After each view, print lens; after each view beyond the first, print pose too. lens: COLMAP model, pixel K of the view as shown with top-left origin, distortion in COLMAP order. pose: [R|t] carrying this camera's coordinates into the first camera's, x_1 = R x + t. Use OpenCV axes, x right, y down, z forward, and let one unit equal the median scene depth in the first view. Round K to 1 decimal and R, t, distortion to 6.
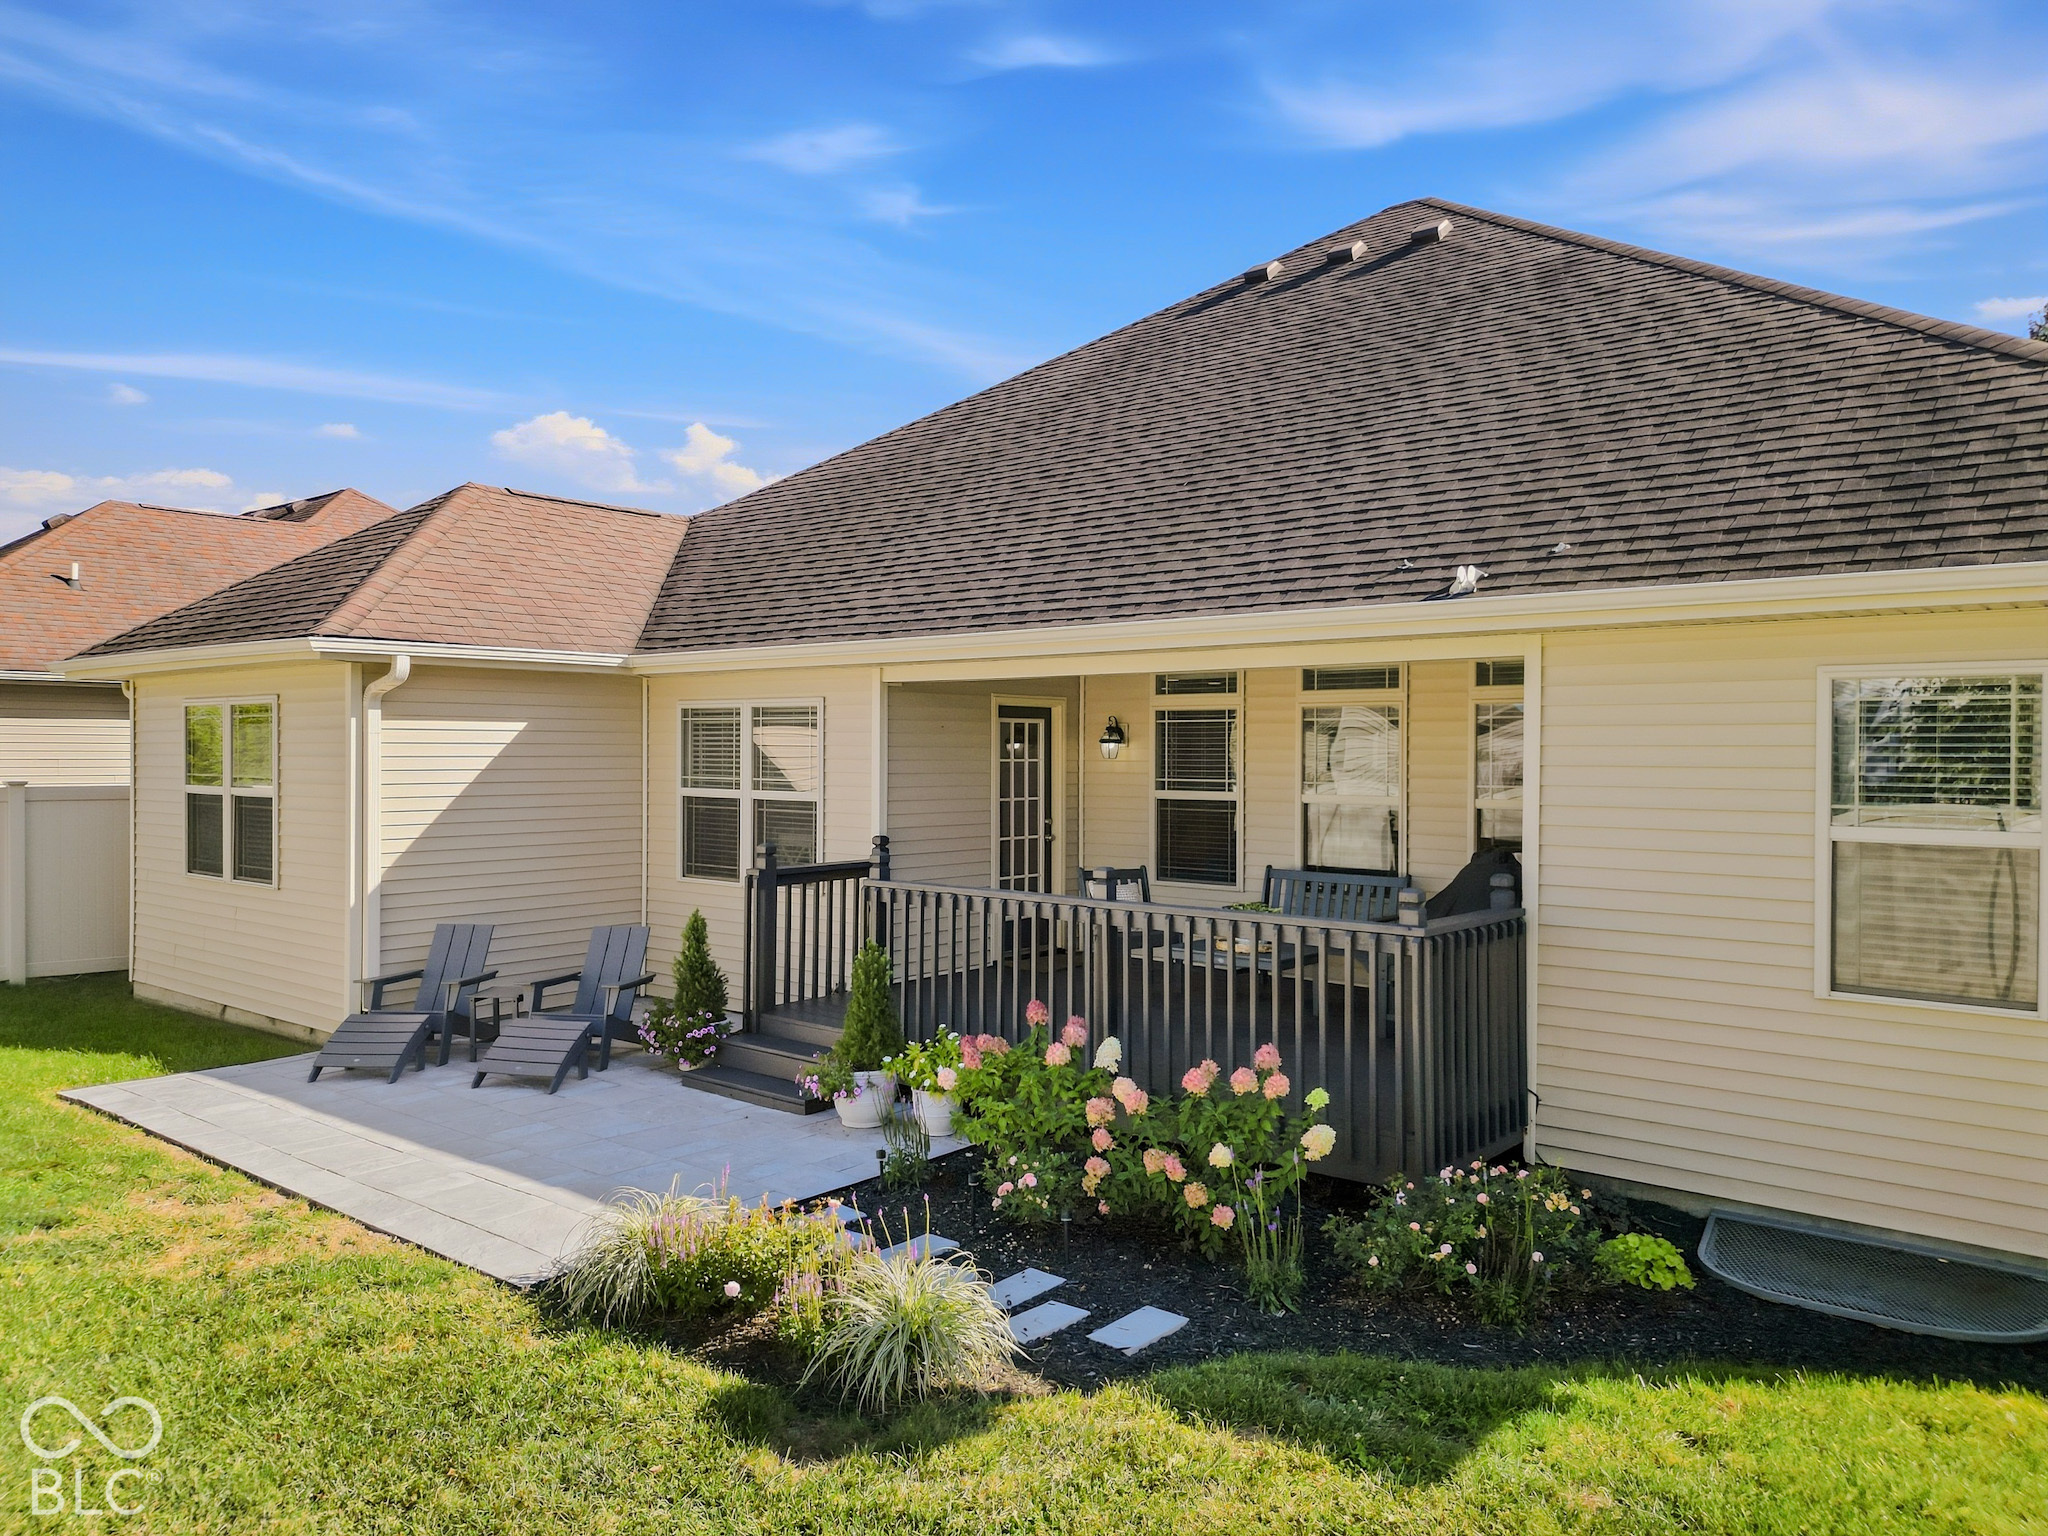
lens RADIAL K [[1445.7, 0, 1024.0], [0, 1445.7, 768.0], [0, 0, 1]] dist [0.034234, -0.004510]
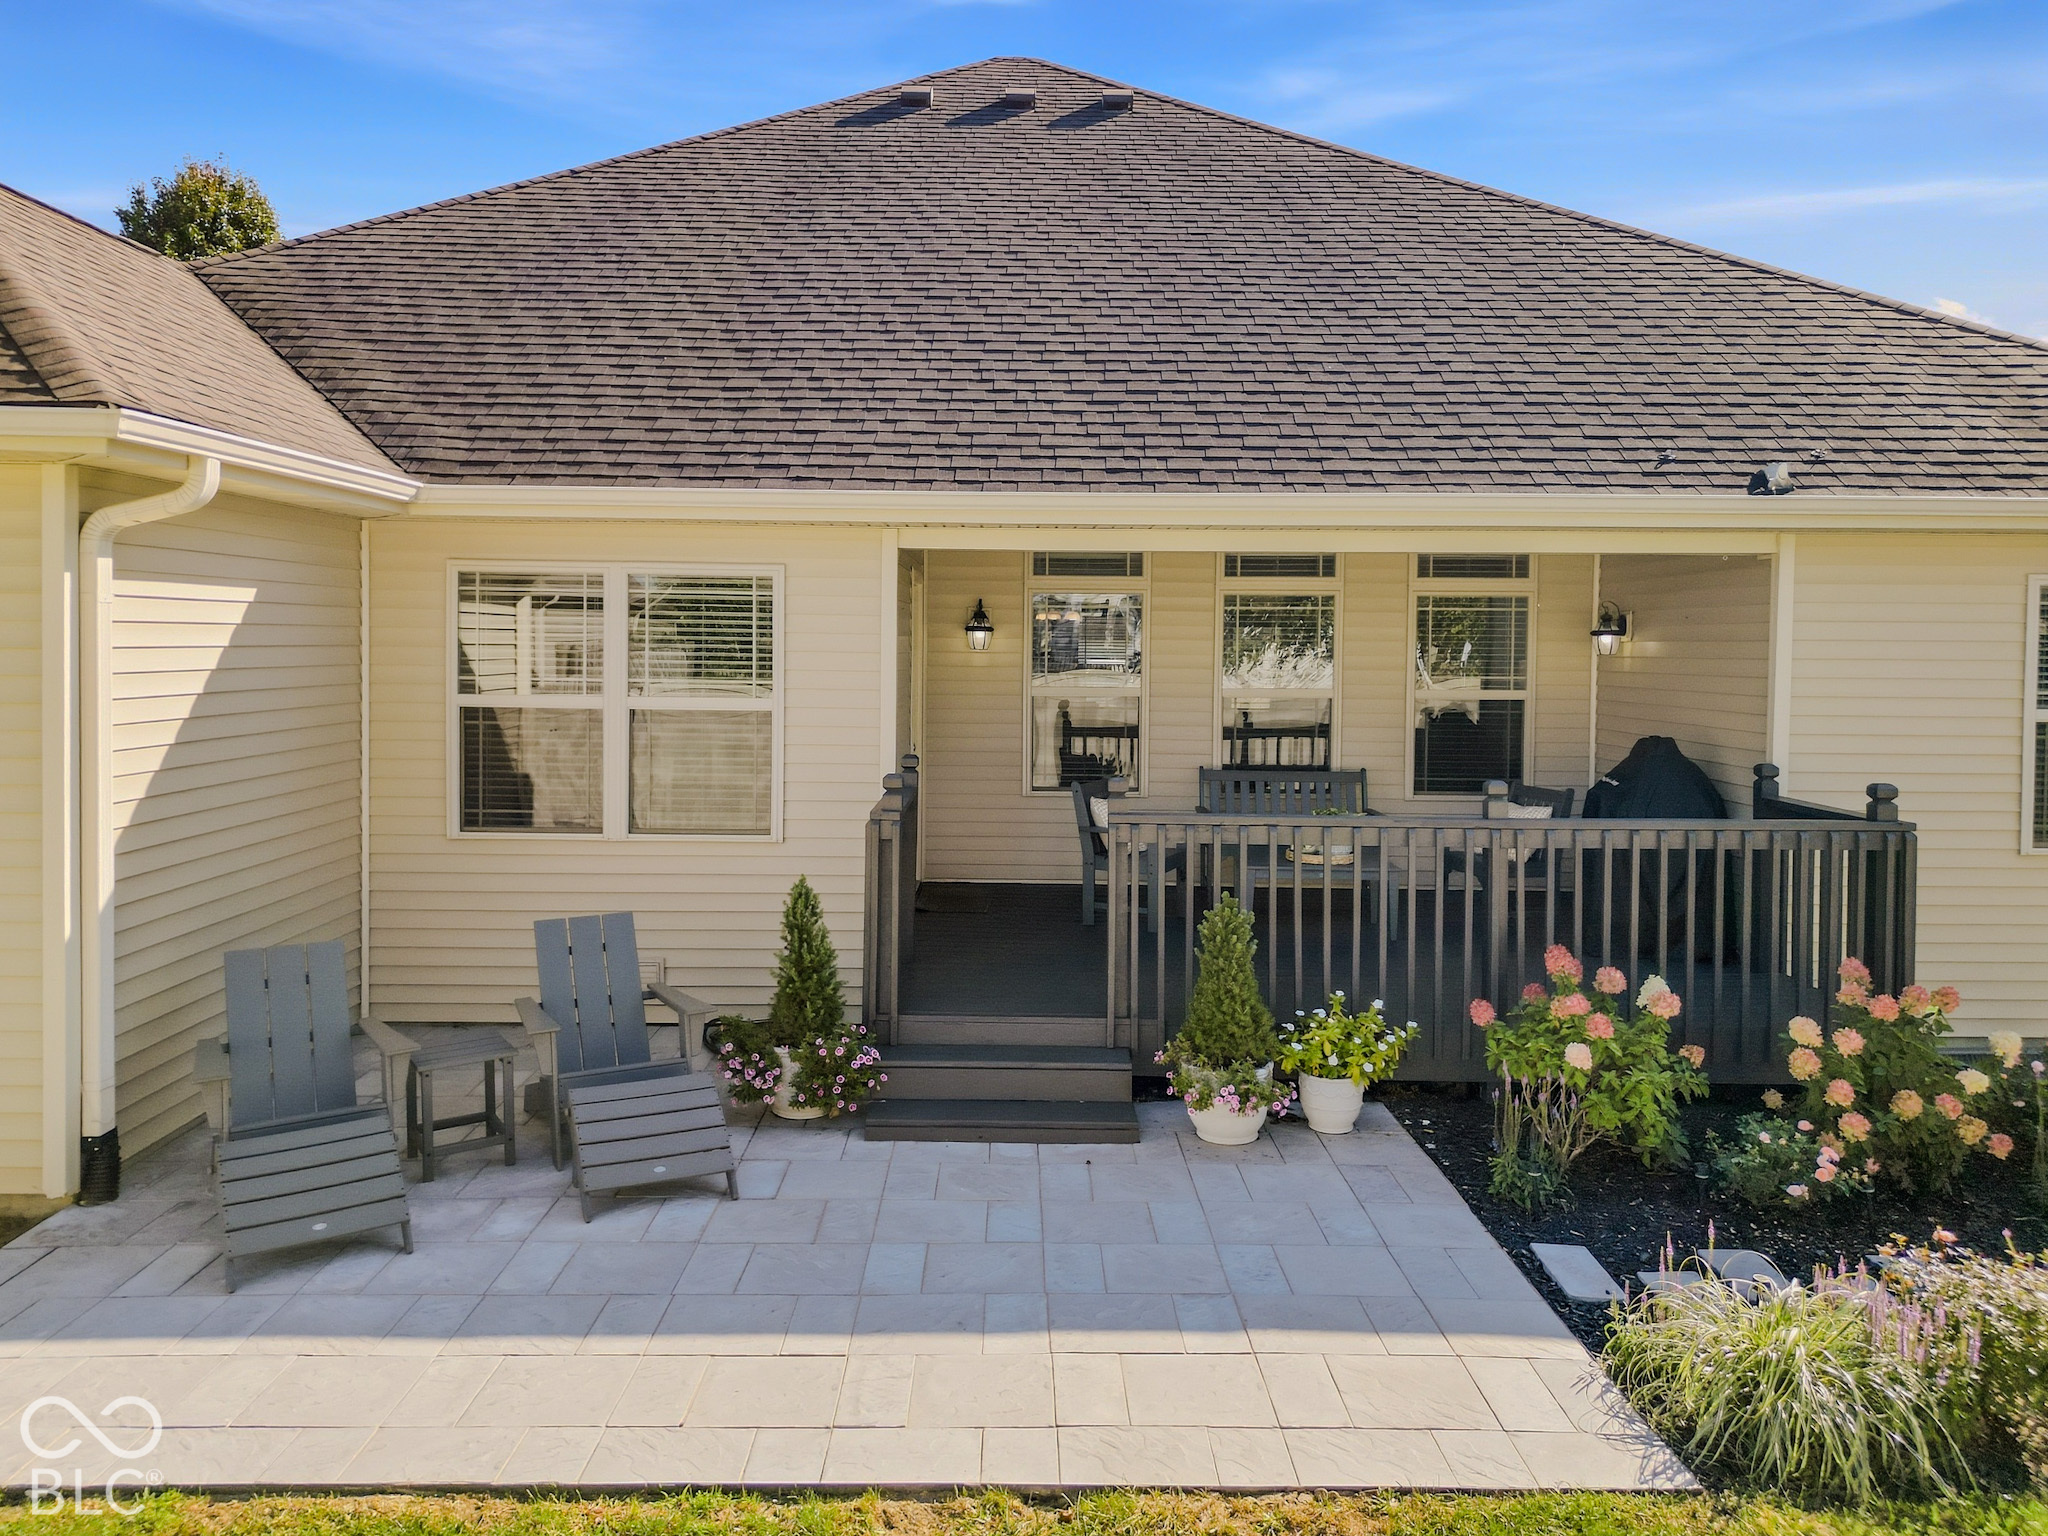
lens RADIAL K [[1447.5, 0, 1025.7], [0, 1447.5, 651.7], [0, 0, 1]] dist [-0.004914, -0.001881]
pose [[0.767276, -0.000754, 0.641316, -0.607035], [0.005118, 0.999975, -0.004947, -0.001906], [-0.641296, 0.007078, 0.767261, 0.443893]]
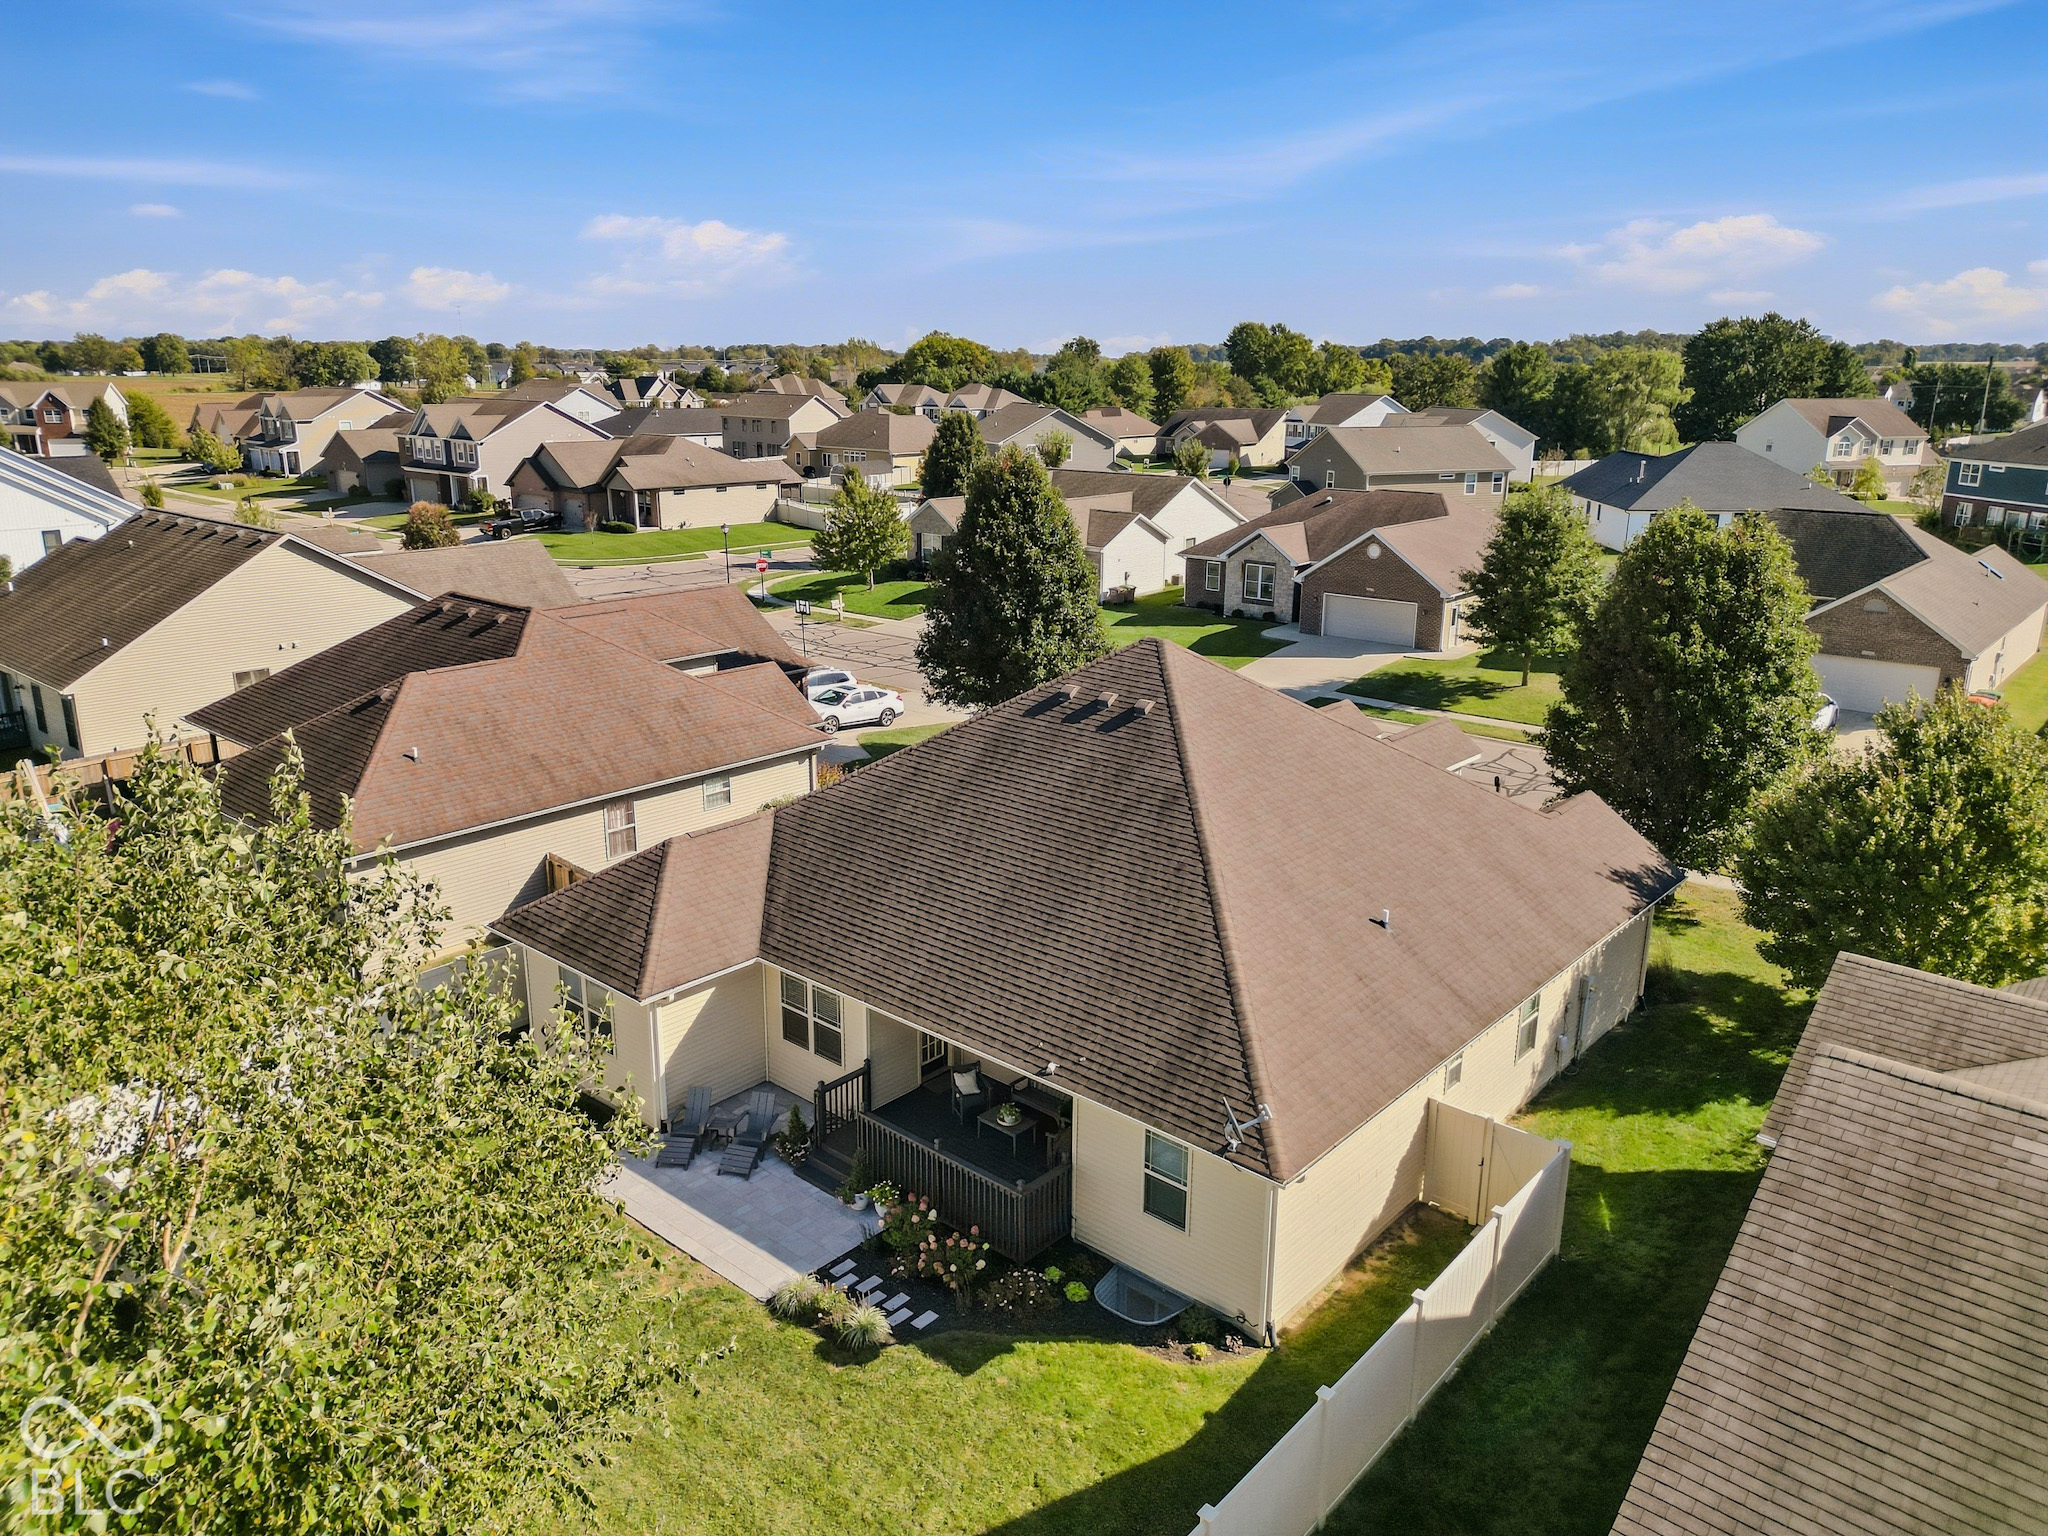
lens RADIAL K [[1445.7, 0, 1024.0], [0, 1445.7, 768.0], [0, 0, 1]] dist [0.034234, -0.004510]
pose [[0.999566, 0.008161, -0.028302, 0.256834], [-0.000439, 0.964873, 0.262718, -1.194399], [0.029452, -0.262592, 0.964457, -1.362894]]
